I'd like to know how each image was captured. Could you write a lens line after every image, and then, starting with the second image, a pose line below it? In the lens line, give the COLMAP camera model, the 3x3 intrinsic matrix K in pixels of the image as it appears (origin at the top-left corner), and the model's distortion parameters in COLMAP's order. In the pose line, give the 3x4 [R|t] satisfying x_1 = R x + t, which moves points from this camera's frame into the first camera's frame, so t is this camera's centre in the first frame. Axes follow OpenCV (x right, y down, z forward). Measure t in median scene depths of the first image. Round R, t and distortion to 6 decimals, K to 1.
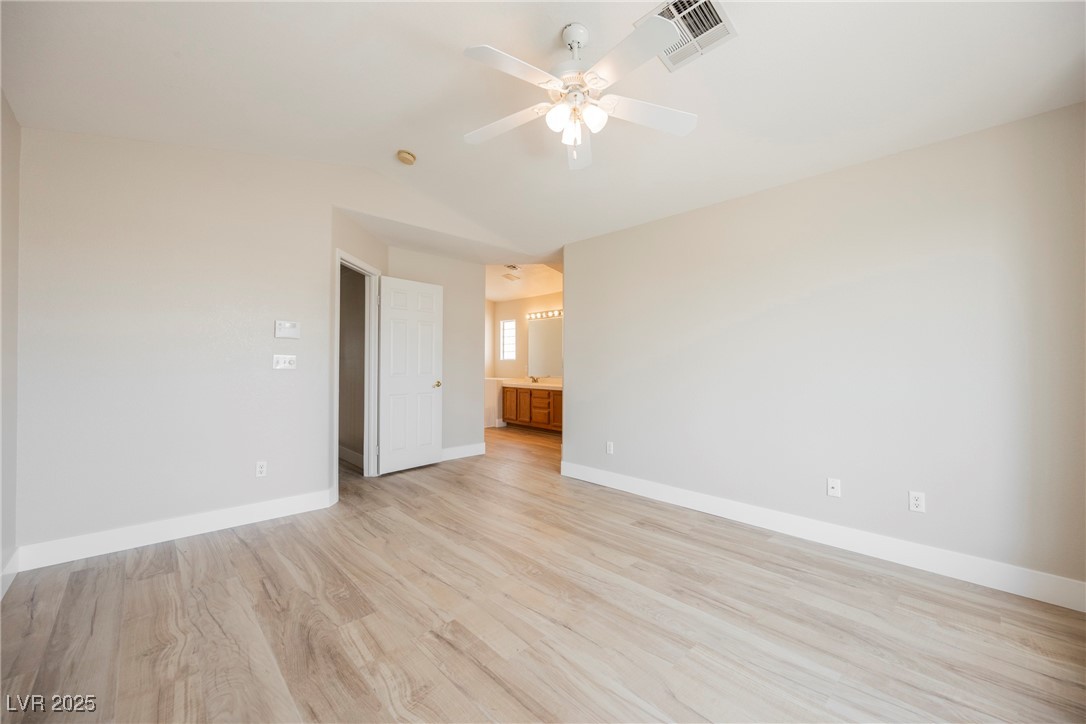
lens RADIAL K [[427.2, 0, 542.5], [0, 427.2, 363.0], [0, 0, 1]] dist [-0.000465, -0.000031]
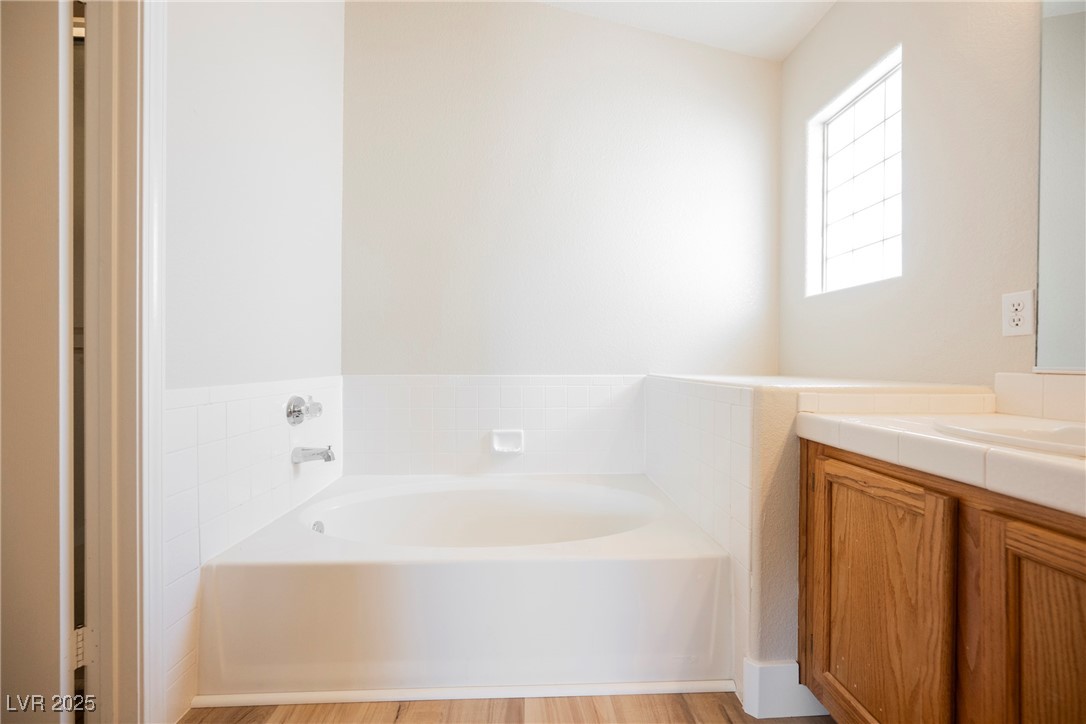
lens RADIAL K [[427.2, 0, 535.8], [0, 427.2, 365.2], [0, 0, 1]] dist [-0.000465, -0.000031]
pose [[0.754054, 0.007525, -0.656769, -0.110613], [0.000890, 0.999922, 0.012479, 0.048914], [0.656812, -0.009994, 0.753988, 1.386578]]
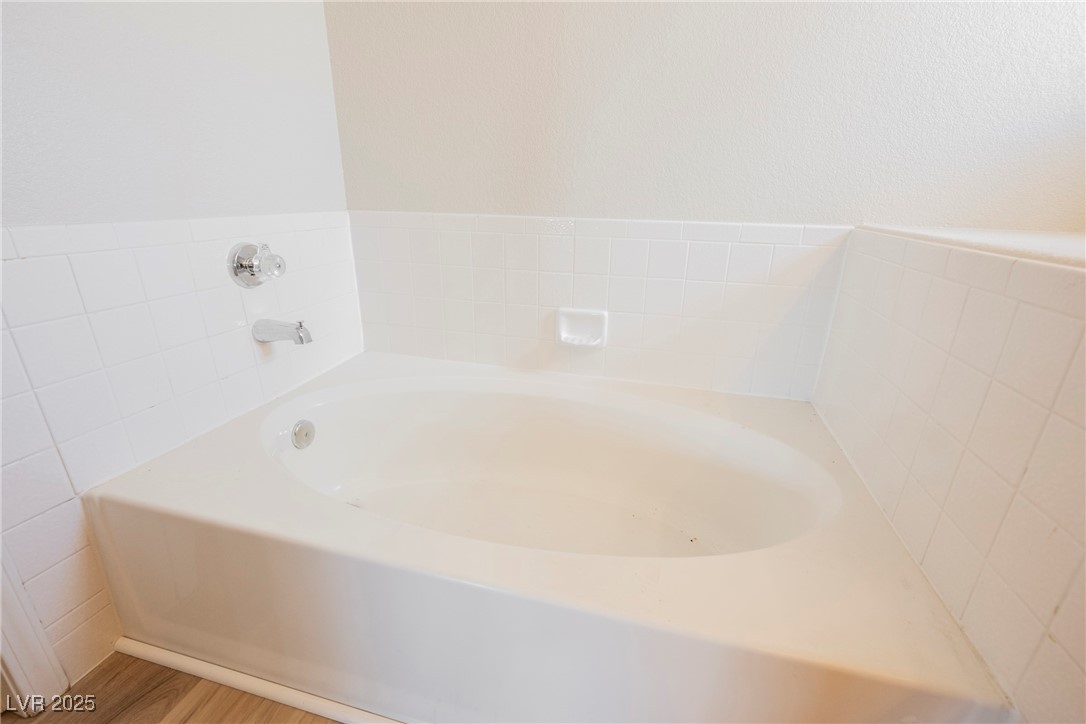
lens RADIAL K [[464.5, 0, 543.8], [0, 464.5, 359.8], [0, 0, 1]] dist [0.000644, 0.000084]
pose [[0.537409, 0.291579, -0.791311, -0.161638], [-0.015136, 0.941510, 0.336645, 0.050249], [0.843186, -0.168939, 0.510389, 1.473996]]
